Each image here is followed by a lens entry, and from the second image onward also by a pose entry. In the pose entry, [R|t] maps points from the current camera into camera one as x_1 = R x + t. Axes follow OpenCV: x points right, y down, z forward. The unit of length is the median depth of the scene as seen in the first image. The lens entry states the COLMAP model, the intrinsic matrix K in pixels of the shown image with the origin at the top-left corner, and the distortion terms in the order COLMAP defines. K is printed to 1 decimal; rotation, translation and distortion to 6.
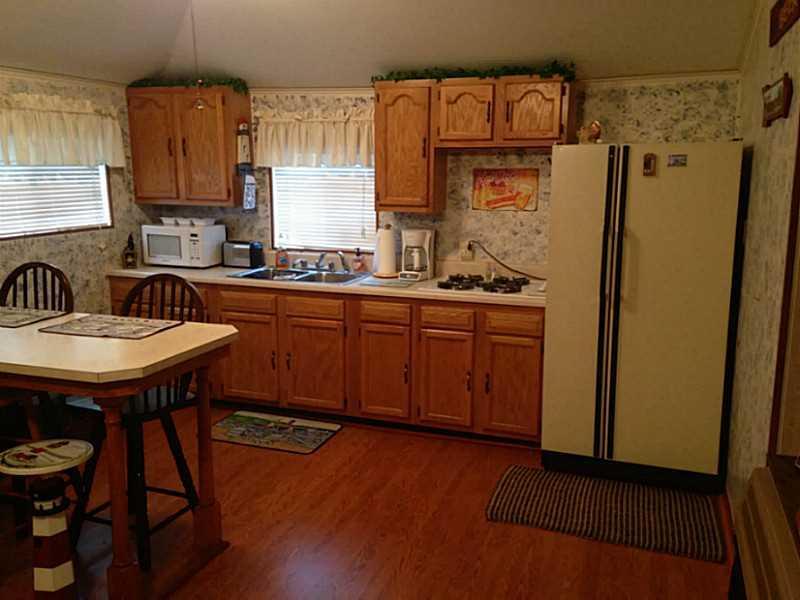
lens RADIAL K [[724.1, 0, 400.0], [0, 724.1, 300.0], [0, 0, 1]] dist [0.185839, -0.277687]
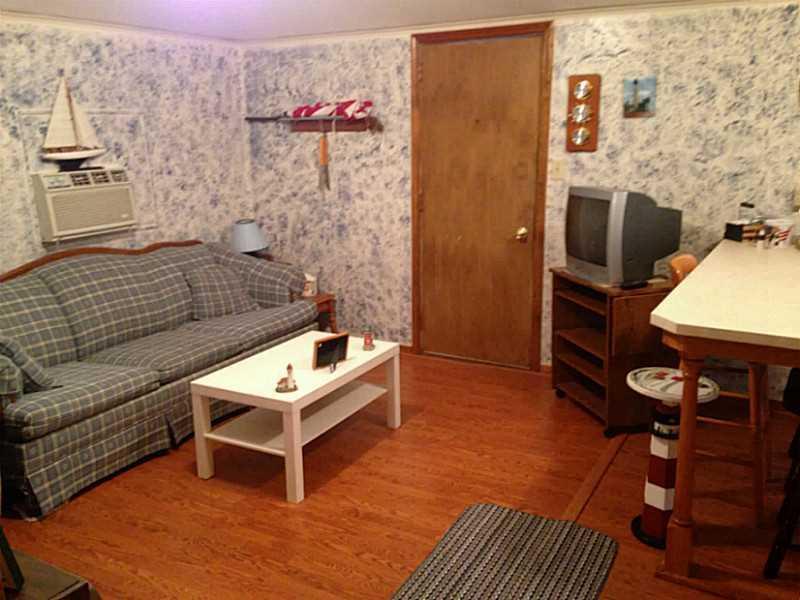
lens RADIAL K [[724.1, 0, 400.0], [0, 724.1, 300.0], [0, 0, 1]] dist [0.185839, -0.277687]
pose [[-0.182976, 0.242058, -0.952852, 0.322955], [-0.162511, 0.948435, 0.272143, -0.072818], [0.969593, 0.204644, -0.134203, 0.422728]]
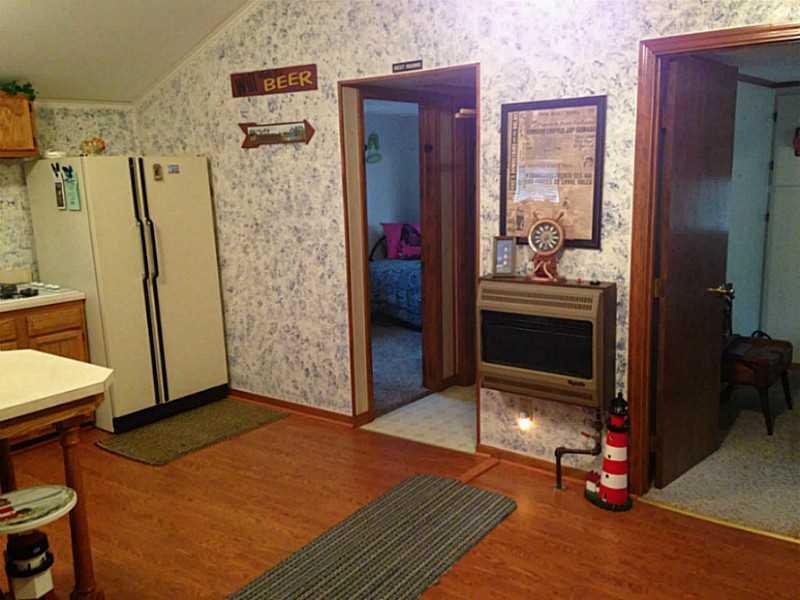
lens RADIAL K [[724.1, 0, 400.0], [0, 724.1, 300.0], [0, 0, 1]] dist [0.185839, -0.277687]
pose [[0.294414, -0.180031, 0.938568, -0.640673], [0.201016, 0.971791, 0.123348, -0.027369], [-0.934298, 0.152351, 0.322298, 0.151436]]
